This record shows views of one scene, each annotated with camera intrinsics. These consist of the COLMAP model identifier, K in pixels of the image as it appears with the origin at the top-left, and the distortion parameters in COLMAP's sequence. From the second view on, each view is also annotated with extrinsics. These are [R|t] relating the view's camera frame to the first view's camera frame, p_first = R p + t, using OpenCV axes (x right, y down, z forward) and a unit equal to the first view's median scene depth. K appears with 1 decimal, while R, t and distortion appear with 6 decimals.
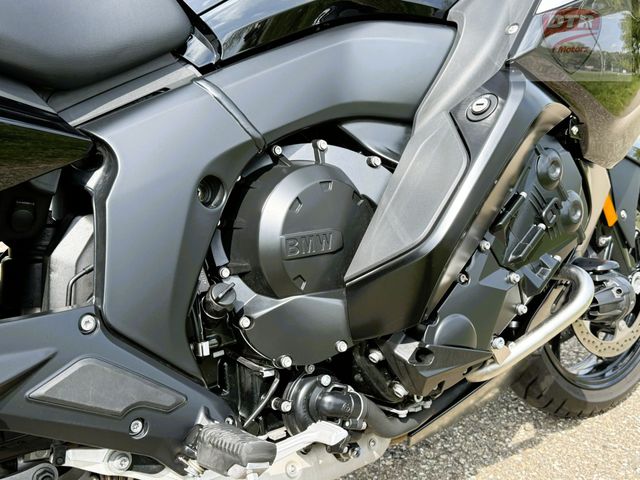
lens RADIAL K [[699.5, 0, 320.0], [0, 699.5, 240.0], [0, 0, 1]] dist [0.202070, -0.476615]
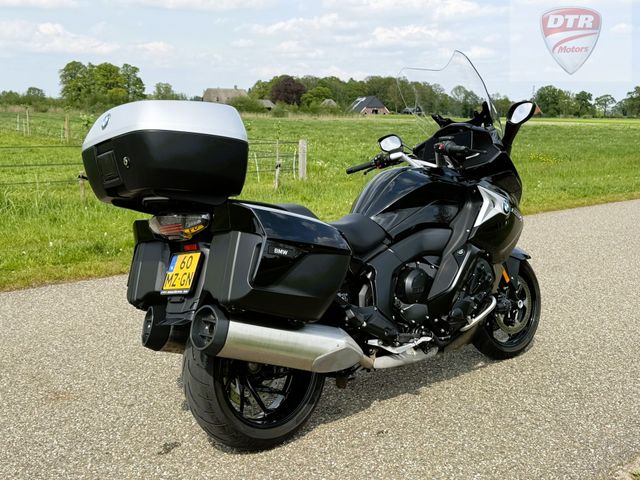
lens RADIAL K [[699.5, 0, 320.0], [0, 699.5, 240.0], [0, 0, 1]] dist [0.202070, -0.476615]
pose [[0.998350, -0.028438, 0.049886, -0.679436], [0.032831, 0.995439, -0.089570, 0.055925], [-0.047111, 0.091060, 0.994730, -2.596935]]
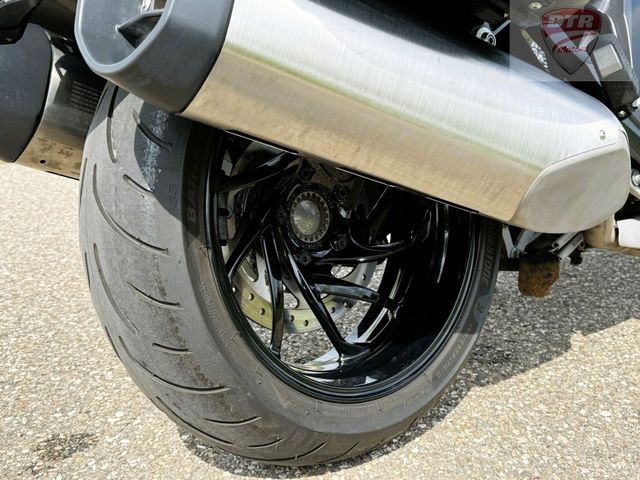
lens RADIAL K [[699.5, 0, 320.0], [0, 699.5, 240.0], [0, 0, 1]] dist [0.202070, -0.476615]
pose [[0.998325, -0.021729, 0.053615, -0.874997], [0.023076, 0.999430, -0.024645, 0.381656], [-0.053049, 0.025841, 0.998257, -0.461496]]
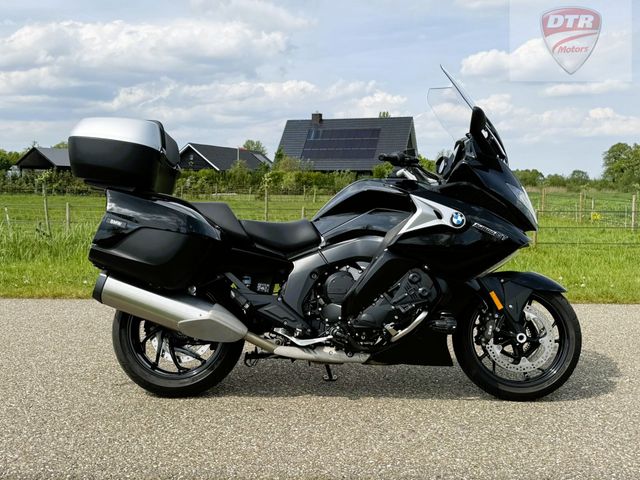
lens RADIAL K [[699.5, 0, 320.0], [0, 699.5, 240.0], [0, 0, 1]] dist [0.202070, -0.476615]
pose [[0.770569, 0.014945, -0.637182, 2.269446], [-0.149783, 0.975973, -0.158248, 0.340328], [0.619507, 0.217380, 0.754293, -1.958430]]
